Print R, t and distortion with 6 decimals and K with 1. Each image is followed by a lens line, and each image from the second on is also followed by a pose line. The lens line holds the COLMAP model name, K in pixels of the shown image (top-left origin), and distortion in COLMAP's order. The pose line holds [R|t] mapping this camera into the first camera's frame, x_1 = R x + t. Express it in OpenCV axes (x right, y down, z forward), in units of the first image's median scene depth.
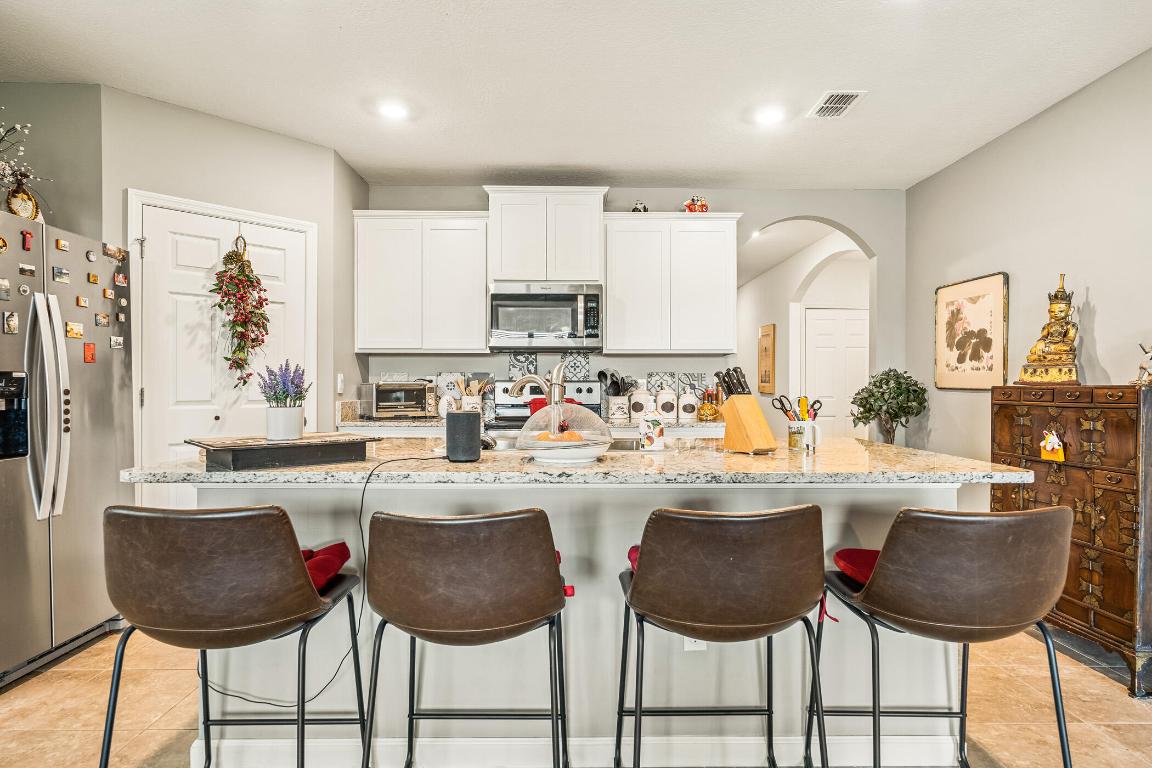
lens RADIAL K [[630.8, 0, 573.4], [0, 630.8, 390.4], [0, 0, 1]] dist [0.000325, -0.000692]
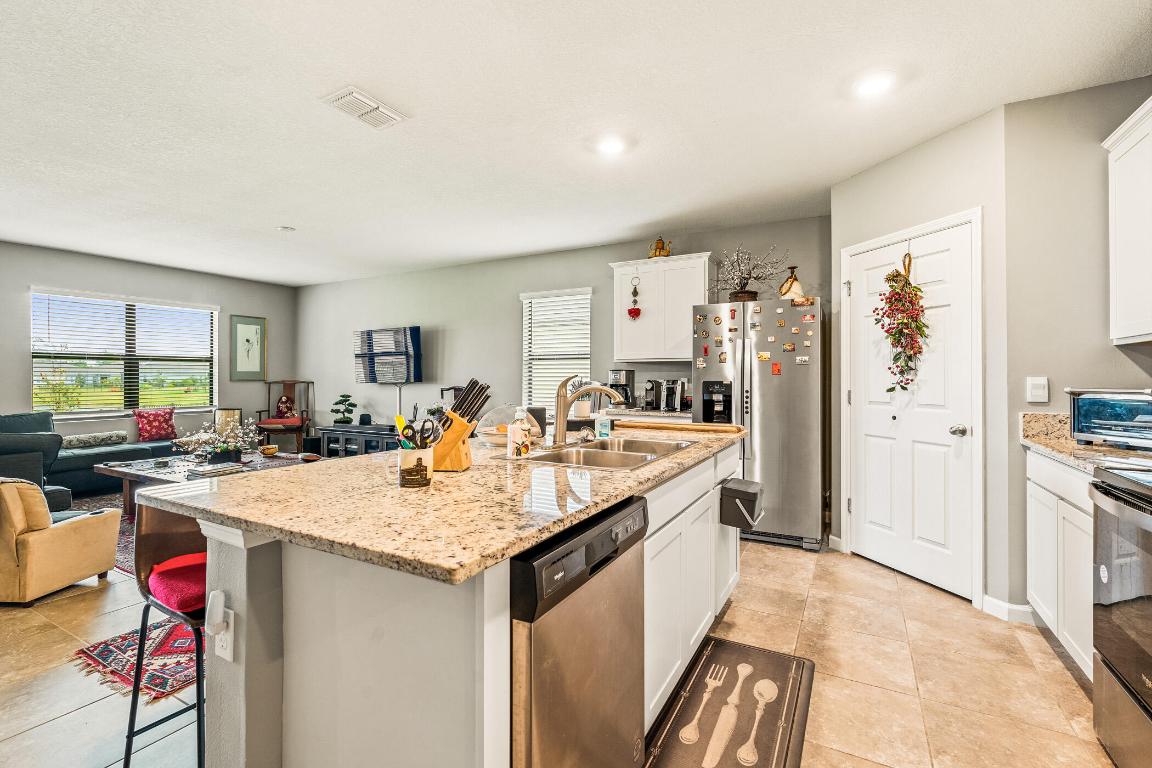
lens RADIAL K [[512.2, 0, 578.6], [0, 512.2, 377.8], [0, 0, 1]] dist [-0.004661, 0.000861]
pose [[-0.487100, -0.001086, -0.873346, 0.514273], [-0.005773, 0.999981, 0.001977, -0.026717], [0.873327, 0.006005, -0.487097, 0.921017]]
